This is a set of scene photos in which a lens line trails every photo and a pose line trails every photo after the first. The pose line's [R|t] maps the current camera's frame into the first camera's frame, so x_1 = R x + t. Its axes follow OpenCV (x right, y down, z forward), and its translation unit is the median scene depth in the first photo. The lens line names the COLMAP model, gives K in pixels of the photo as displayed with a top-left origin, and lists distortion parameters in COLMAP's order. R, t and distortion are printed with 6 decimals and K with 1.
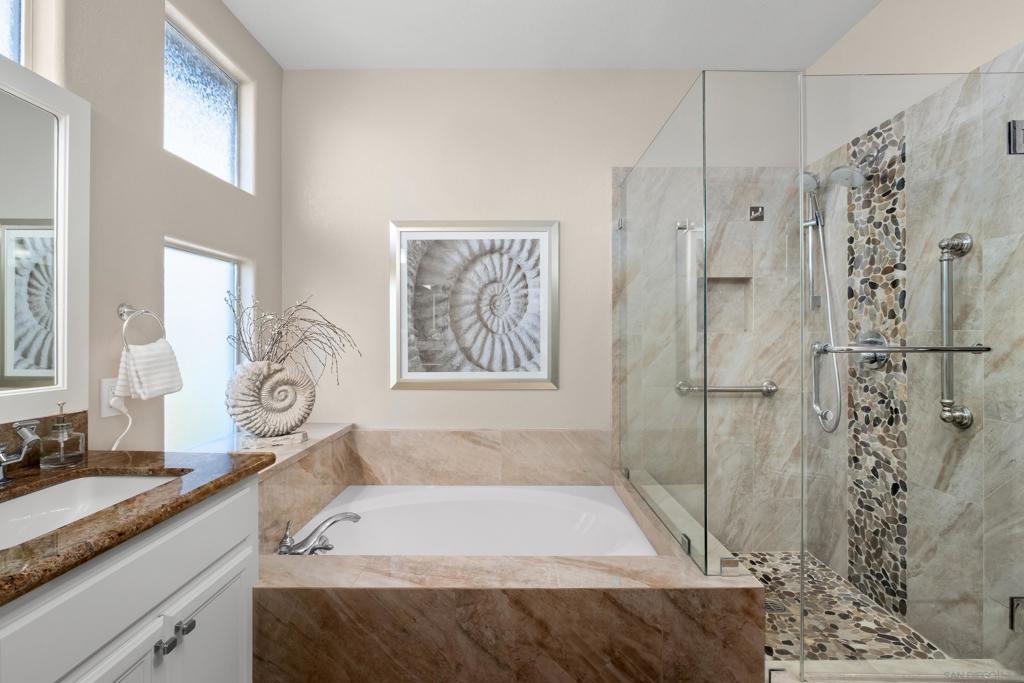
lens RADIAL K [[443.2, 0, 511.0], [0, 443.2, 337.1], [0, 0, 1]] dist [-0.010478, 0.001840]
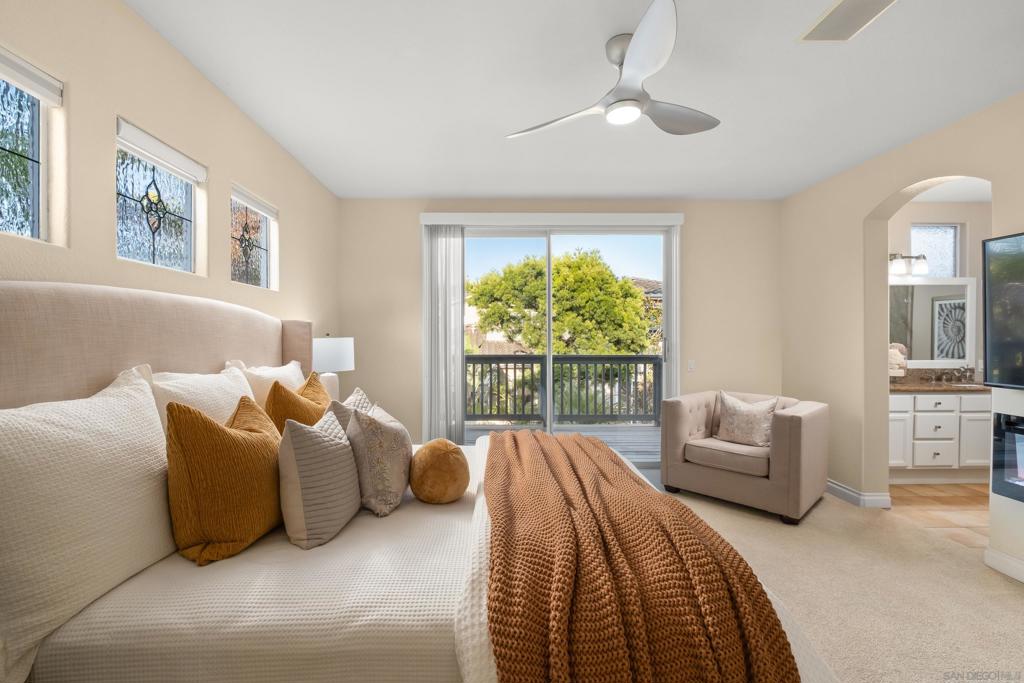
lens RADIAL K [[443.2, 0, 506.7], [0, 443.2, 340.3], [0, 0, 1]] dist [-0.010478, 0.001840]
pose [[0.016607, 0.007211, -0.999836, 1.401436], [-0.005348, 0.999960, 0.007123, -0.031257], [0.999848, 0.005229, 0.016645, -1.582132]]
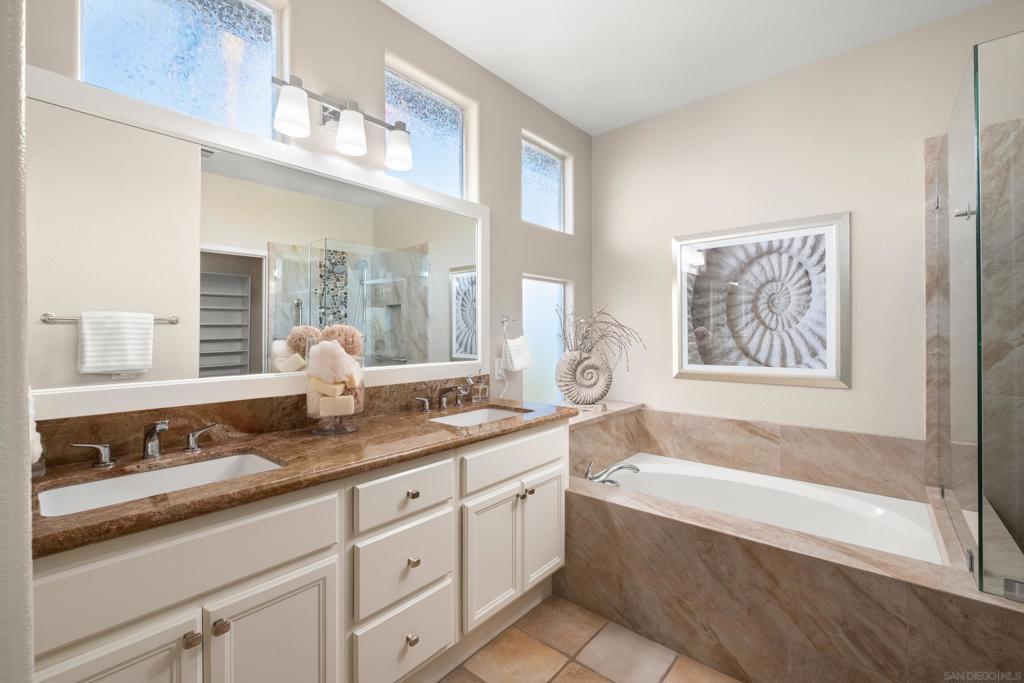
lens RADIAL K [[443.2, 0, 512.6], [0, 443.2, 338.6], [0, 0, 1]] dist [-0.010478, 0.001840]
pose [[0.764467, 0.002217, -0.644659, 0.188919], [0.003081, 0.999970, 0.007094, 0.001891], [0.644656, -0.007409, 0.764437, -0.218674]]
